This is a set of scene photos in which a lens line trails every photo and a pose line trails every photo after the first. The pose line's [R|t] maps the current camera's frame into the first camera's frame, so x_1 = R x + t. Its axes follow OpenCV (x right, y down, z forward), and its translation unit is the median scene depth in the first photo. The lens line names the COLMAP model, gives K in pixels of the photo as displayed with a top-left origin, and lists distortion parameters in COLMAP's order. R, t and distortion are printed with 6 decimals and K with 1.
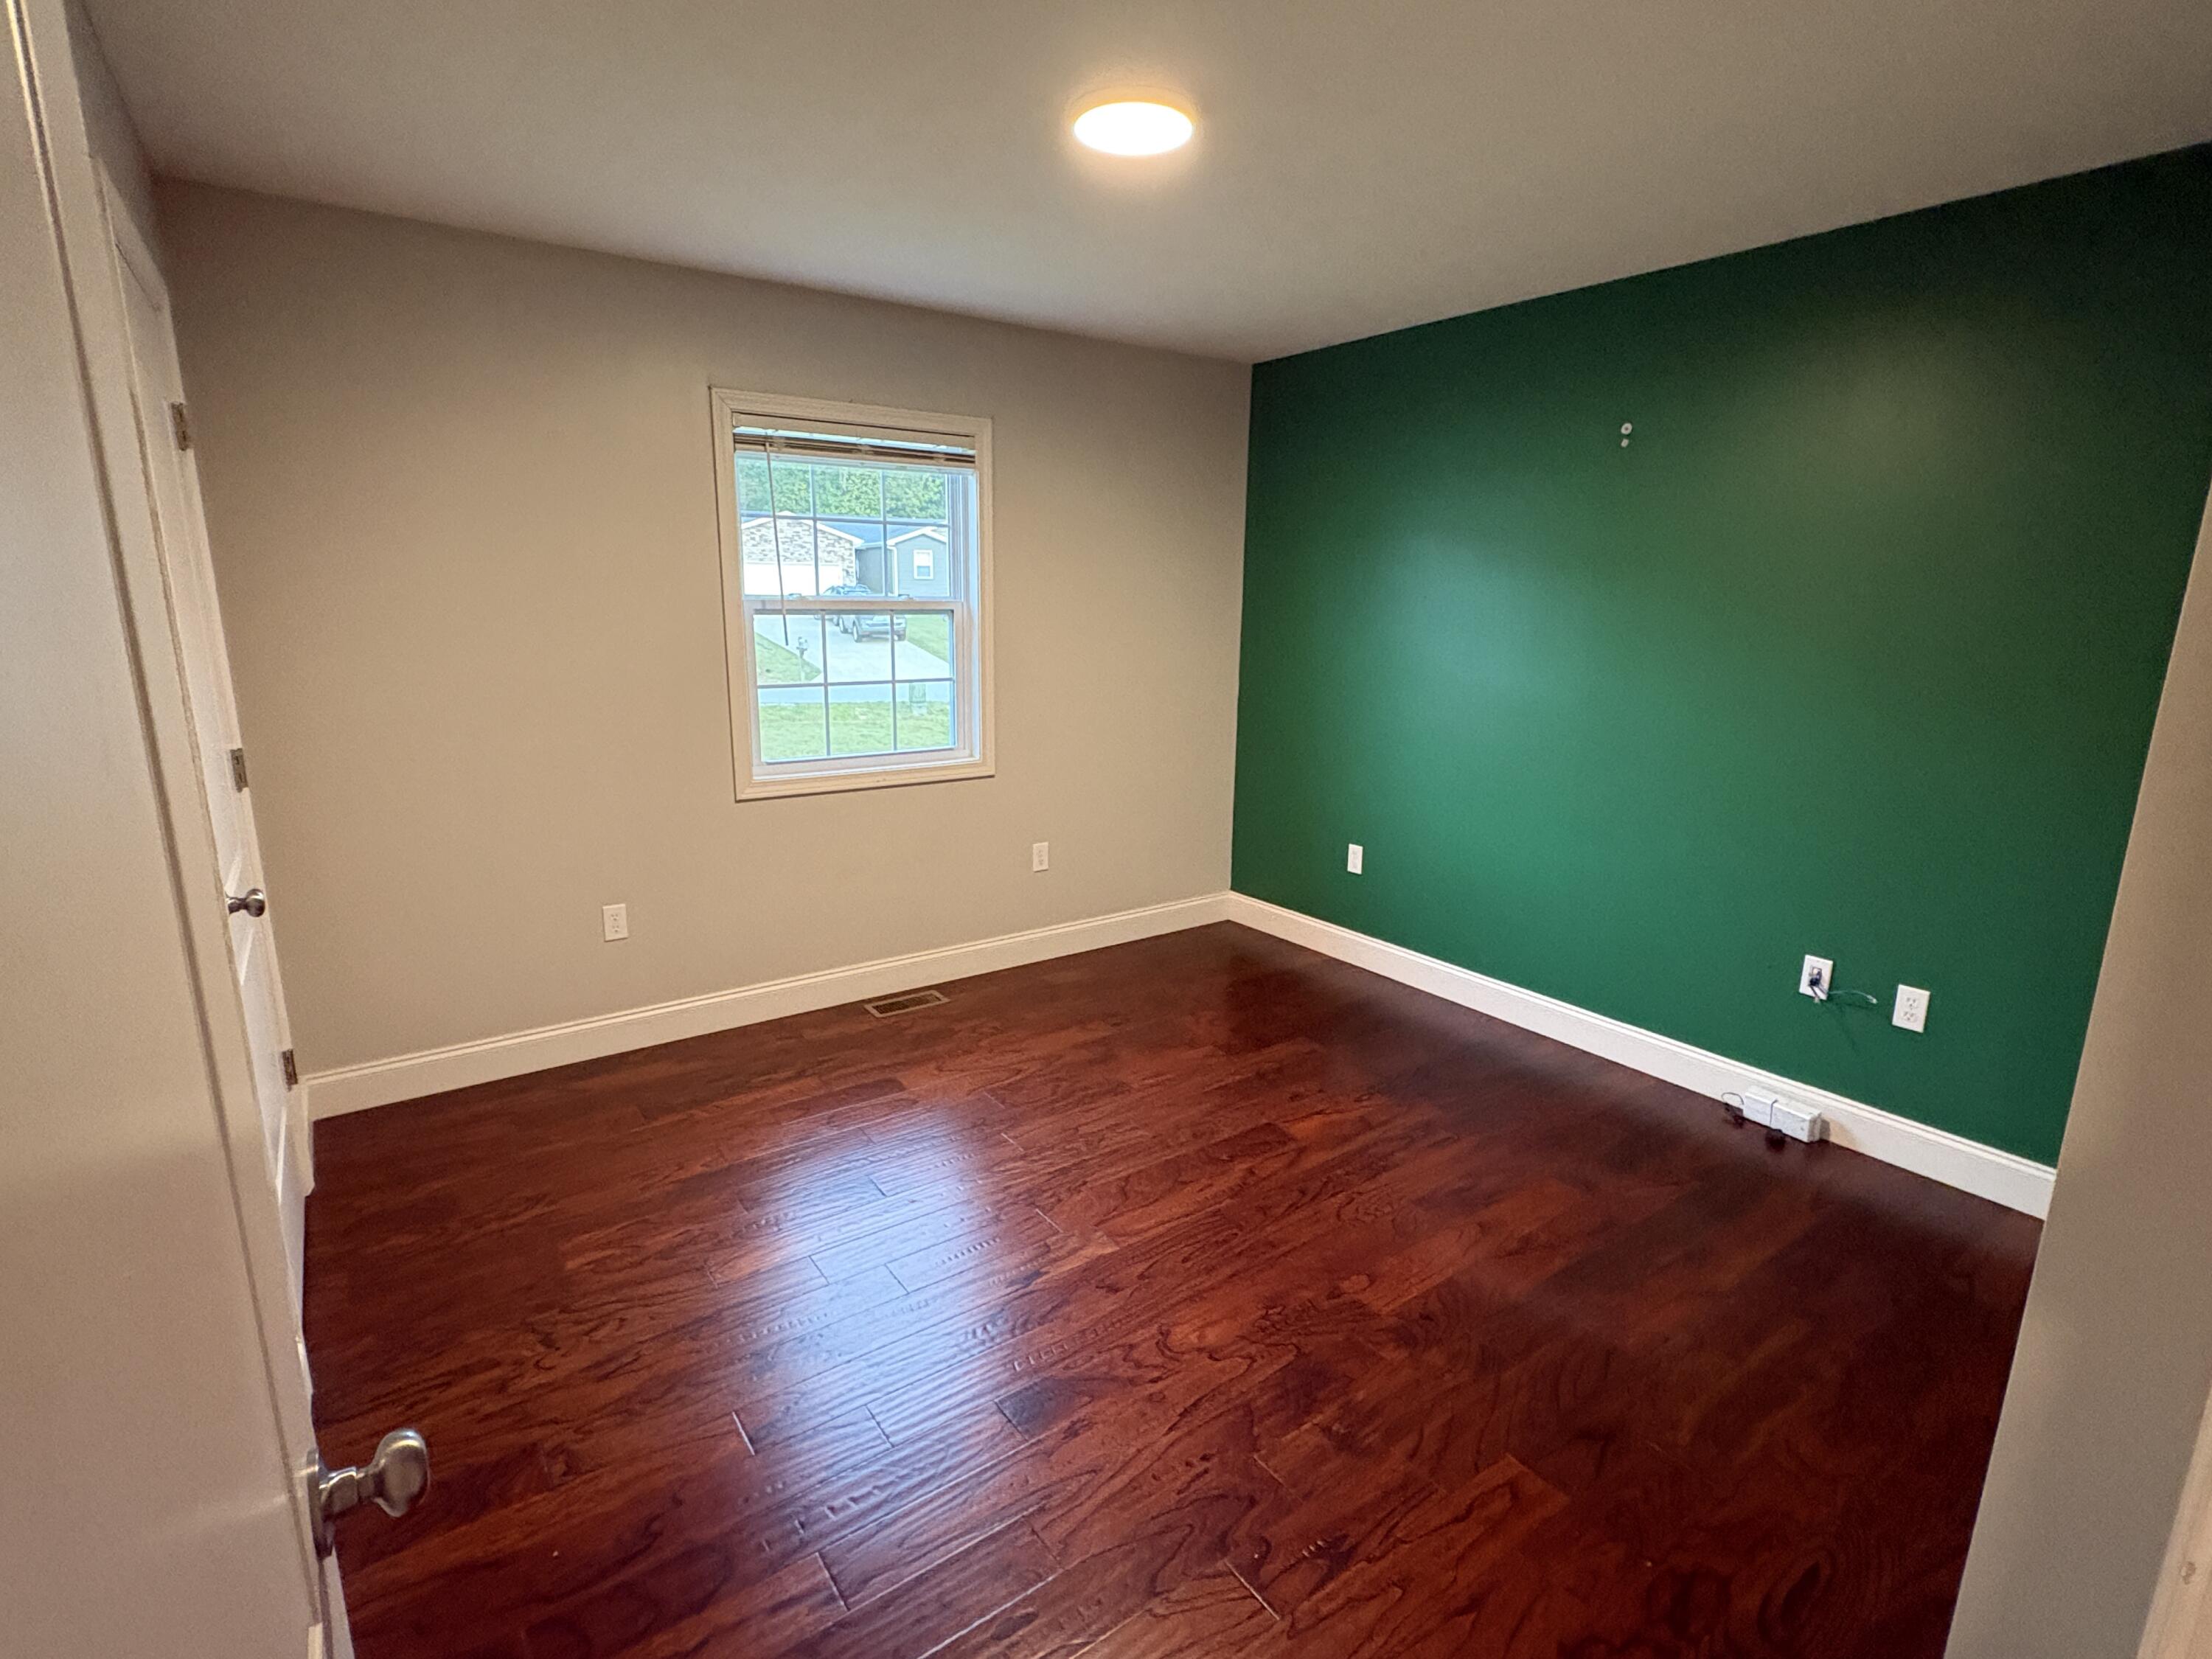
lens RADIAL K [[1092.0, 0, 1106.0], [0, 1092.0, 829.5], [0, 0, 1]] dist [-0.001032, -0.000141]
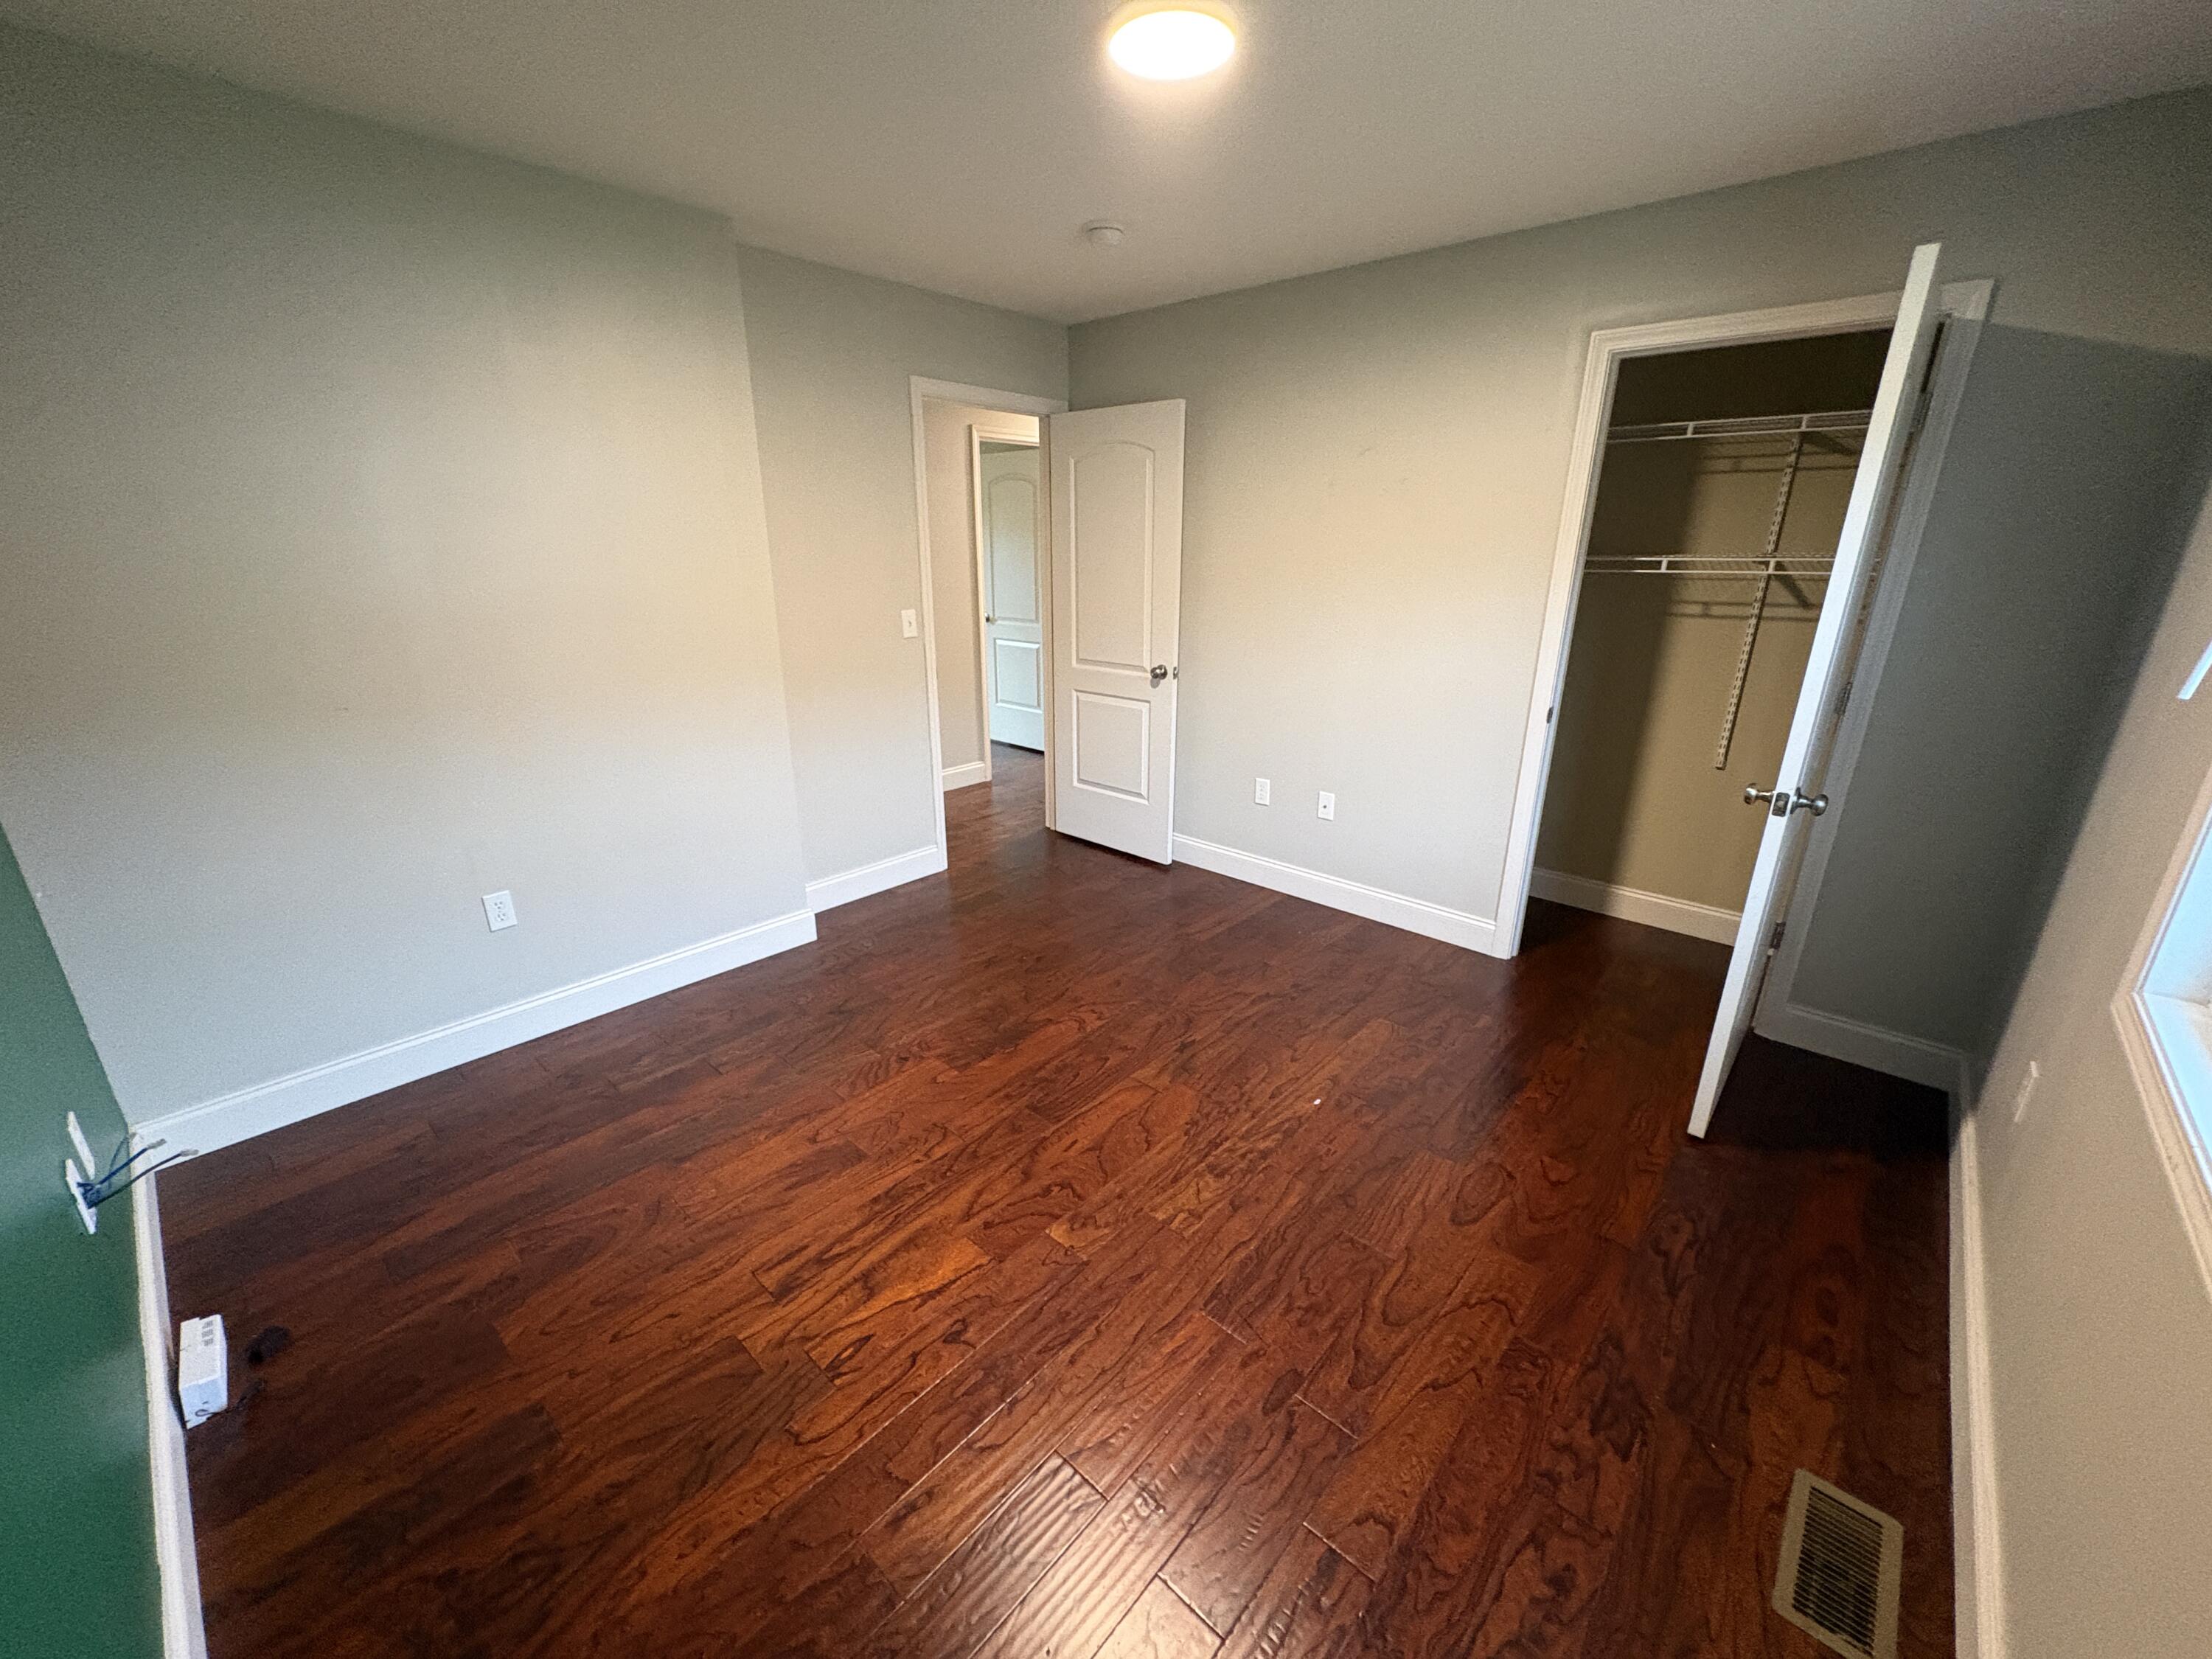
lens RADIAL K [[879.1, 0, 1102.5], [0, 879.1, 828.4], [0, 0, 1]] dist [0.000243, 0.000358]
pose [[-0.978050, 0.051860, -0.201813, 0.203331], [-0.059728, 0.858116, 0.509971, -0.328692], [0.199626, 0.510831, -0.836183, 1.478460]]
